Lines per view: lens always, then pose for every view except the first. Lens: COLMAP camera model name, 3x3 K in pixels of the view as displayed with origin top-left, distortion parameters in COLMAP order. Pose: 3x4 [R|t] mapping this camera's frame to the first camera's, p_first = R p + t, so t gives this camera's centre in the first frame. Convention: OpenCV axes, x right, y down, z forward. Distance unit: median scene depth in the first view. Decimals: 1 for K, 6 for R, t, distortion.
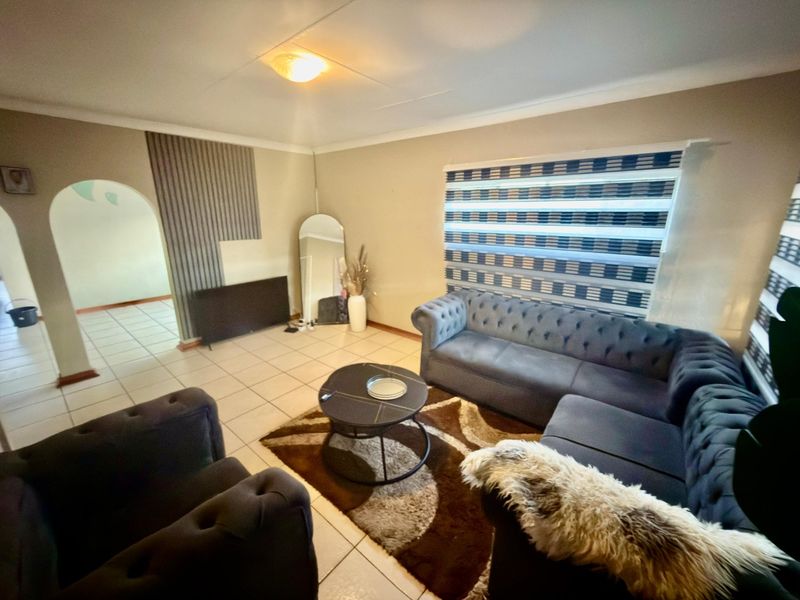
lens RADIAL K [[318.6, 0, 400.3], [0, 318.6, 298.7], [0, 0, 1]] dist [0.003834, -0.000308]
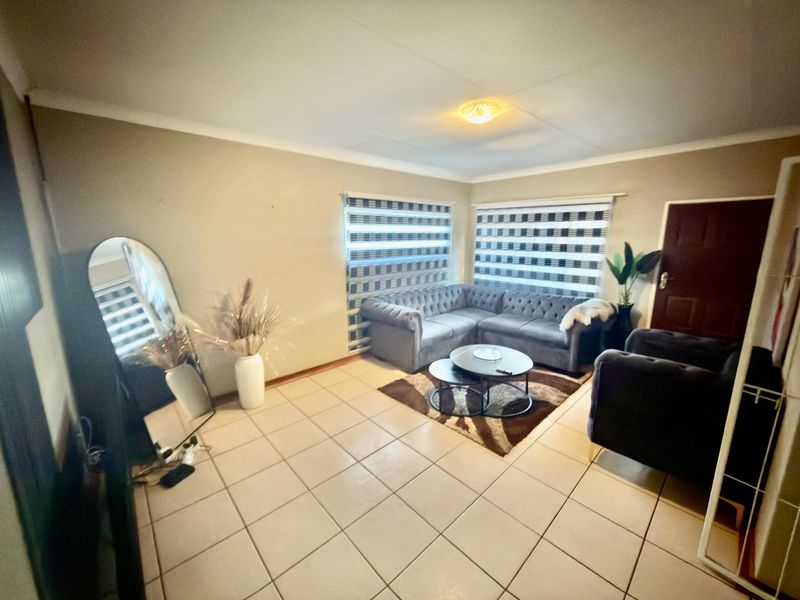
lens RADIAL K [[318.6, 0, 402.3], [0, 318.6, 296.7], [0, 0, 1]] dist [0.003834, -0.000308]
pose [[0.129645, -0.193531, 0.972491, -0.968276], [0.262082, 0.952577, 0.154629, -0.194733], [-0.956298, 0.234825, 0.174218, 0.719926]]
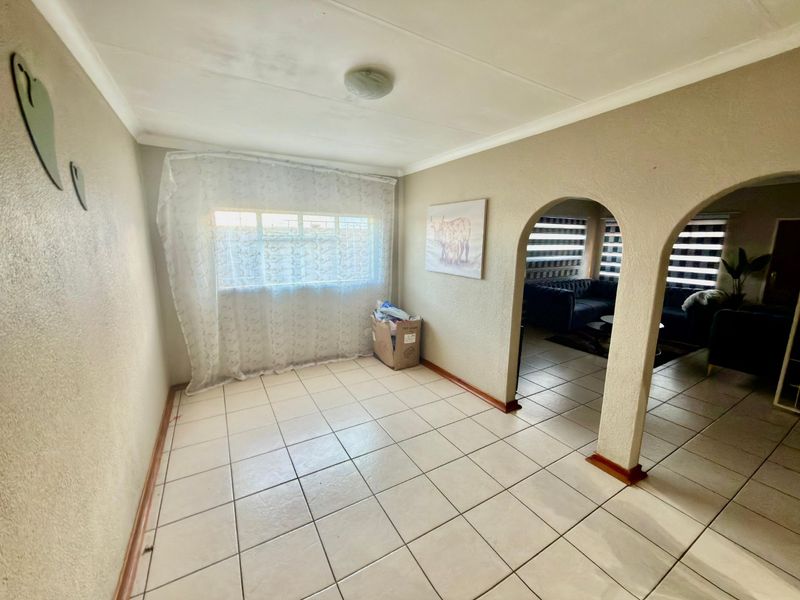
lens RADIAL K [[318.6, 0, 401.1], [0, 318.6, 297.6], [0, 0, 1]] dist [0.003834, -0.000308]
pose [[0.322849, -0.166413, 0.931706, -1.734765], [0.238233, 0.967013, 0.090169, -0.293724], [-0.915977, 0.192852, 0.351844, 1.117489]]
